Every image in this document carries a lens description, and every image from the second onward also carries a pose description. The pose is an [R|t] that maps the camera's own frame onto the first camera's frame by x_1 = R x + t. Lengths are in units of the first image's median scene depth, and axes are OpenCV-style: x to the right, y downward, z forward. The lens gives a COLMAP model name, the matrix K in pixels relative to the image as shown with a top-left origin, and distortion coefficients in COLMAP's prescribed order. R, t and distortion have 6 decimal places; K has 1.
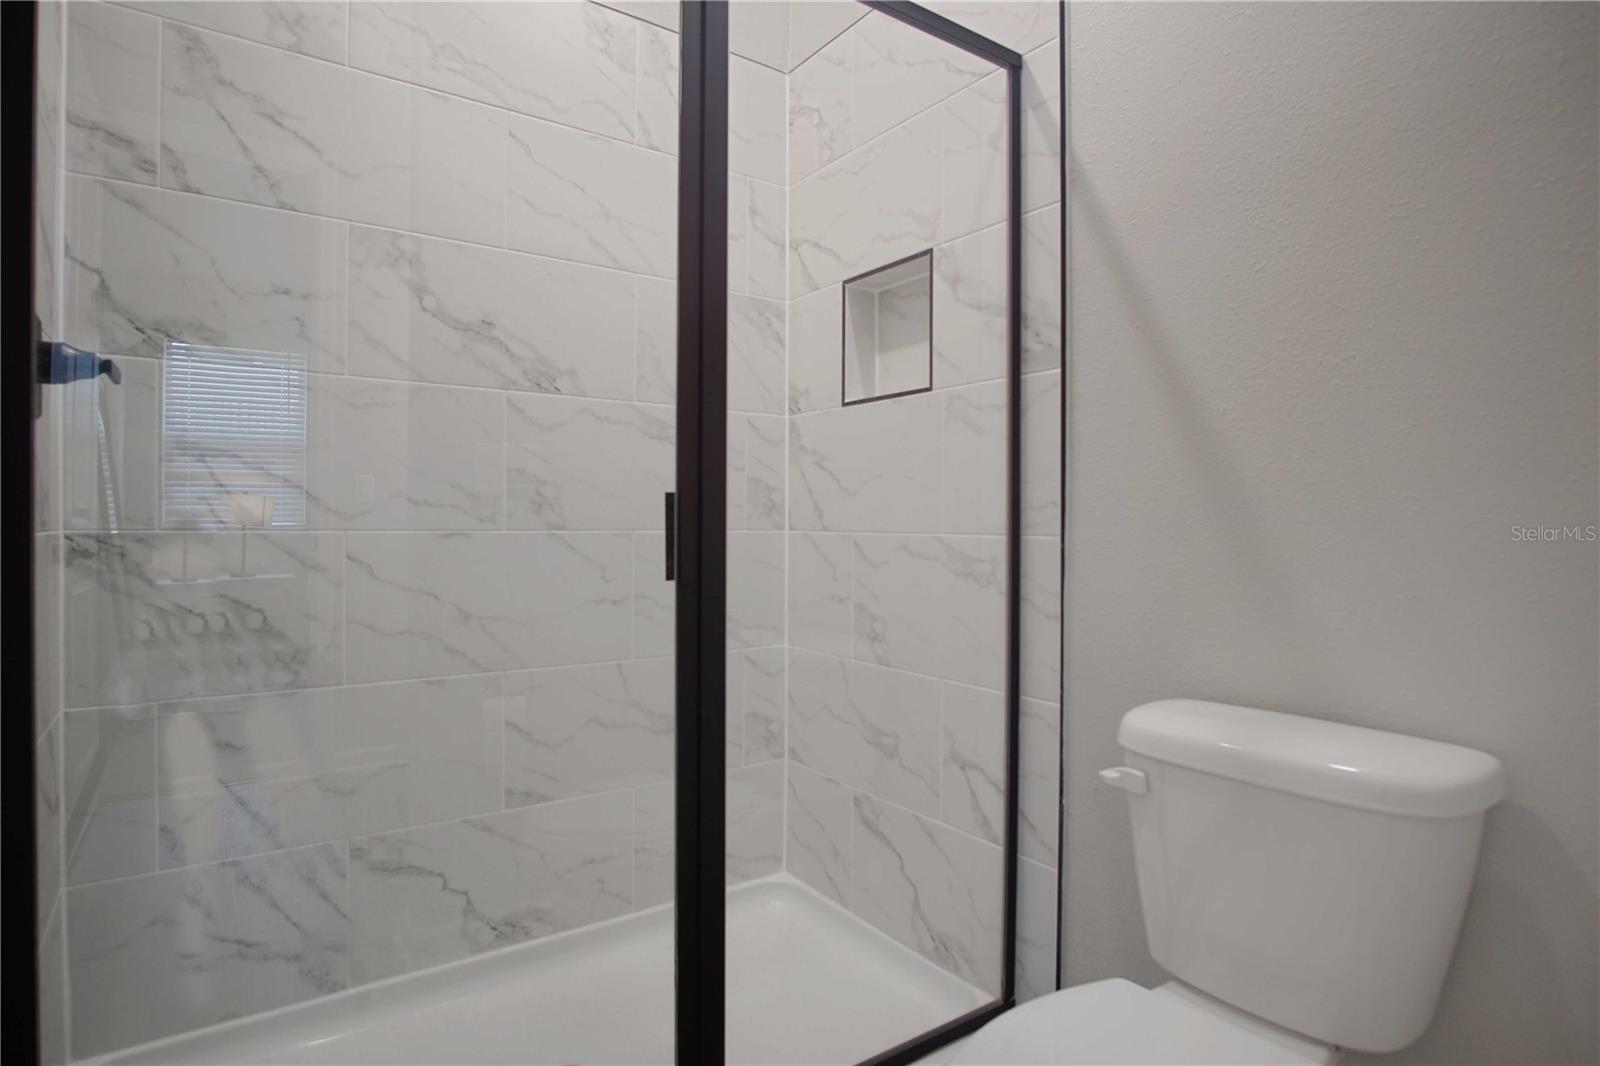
lens RADIAL K [[855.9, 0, 802.2], [0, 855.9, 525.4], [0, 0, 1]] dist [-0.031636, 0.008777]
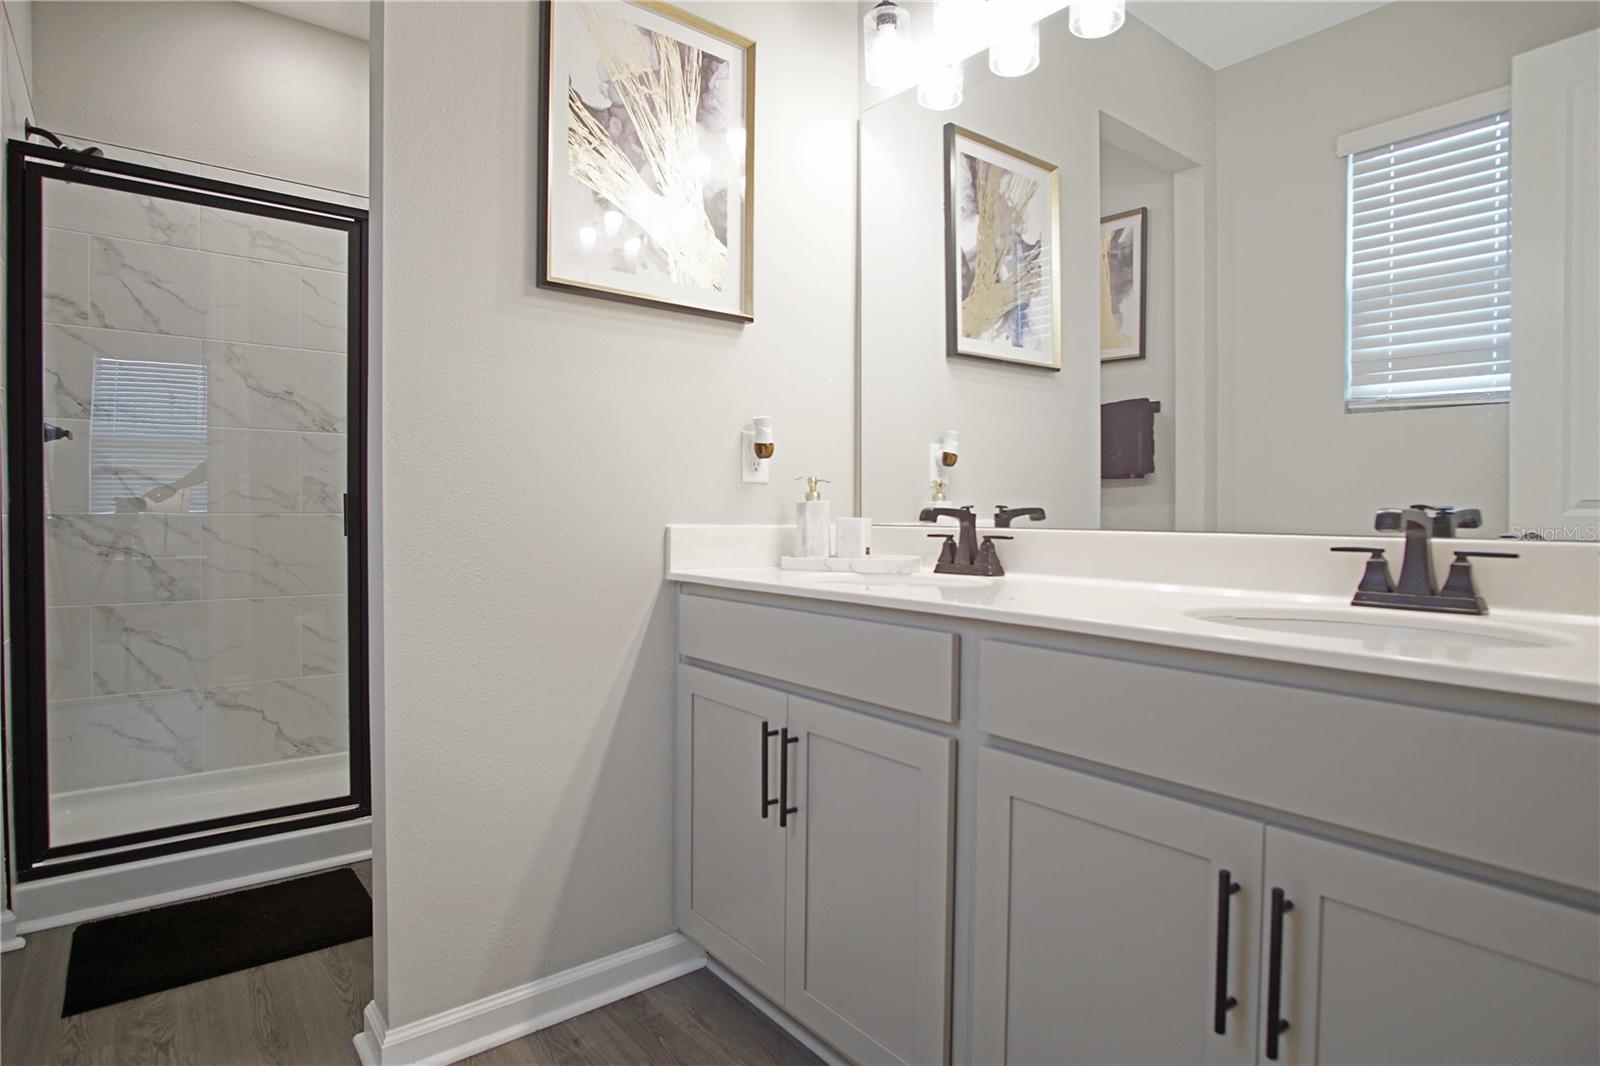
lens RADIAL K [[855.9, 0, 804.9], [0, 855.9, 532.1], [0, 0, 1]] dist [-0.031636, 0.008777]
pose [[0.998473, 0.001404, 0.055219, 0.639155], [-0.002162, 0.999904, 0.013674, 0.020520], [-0.055194, -0.013772, 0.998381, -0.850707]]
